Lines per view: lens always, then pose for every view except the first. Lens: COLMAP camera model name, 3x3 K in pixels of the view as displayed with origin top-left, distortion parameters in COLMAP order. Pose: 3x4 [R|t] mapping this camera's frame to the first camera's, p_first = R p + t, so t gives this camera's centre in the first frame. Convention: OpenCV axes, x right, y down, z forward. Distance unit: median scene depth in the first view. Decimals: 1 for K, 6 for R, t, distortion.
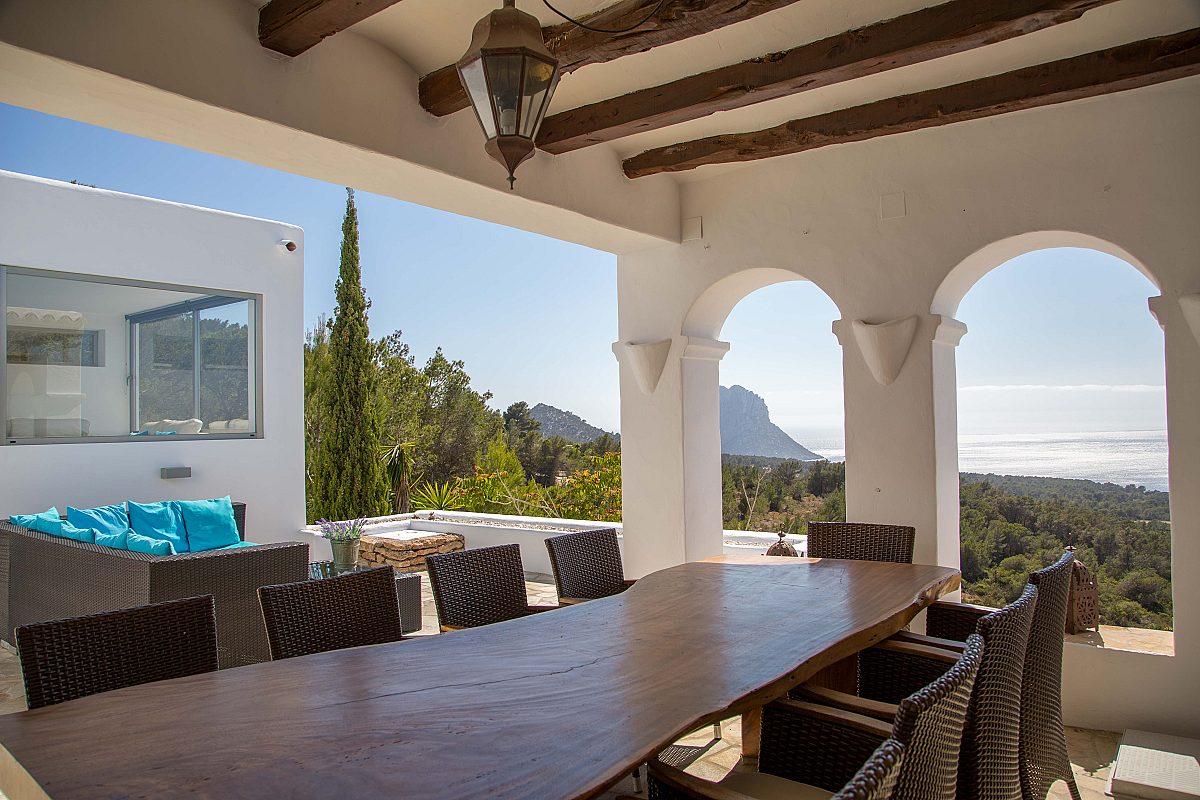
lens RADIAL K [[844.4, 0, 600.0], [0, 844.4, 400.0], [0, 0, 1]] dist [-0.070651, 0.007258]
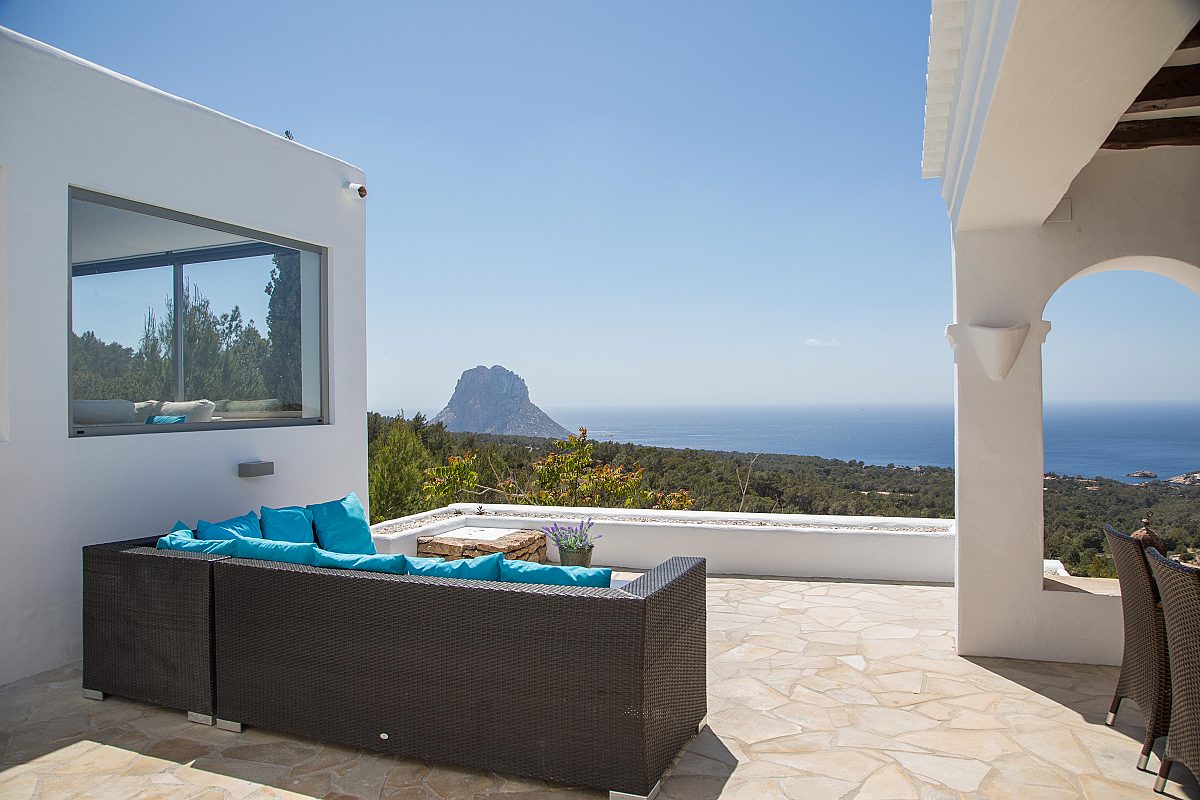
lens RADIAL K [[844.4, 0, 600.0], [0, 844.4, 400.0], [0, 0, 1]] dist [-0.070651, 0.007258]
pose [[0.957502, 0.006000, 0.288366, -0.336121], [-0.012934, 0.999671, 0.022148, 0.000325], [-0.288138, -0.024937, 0.957264, 0.118539]]
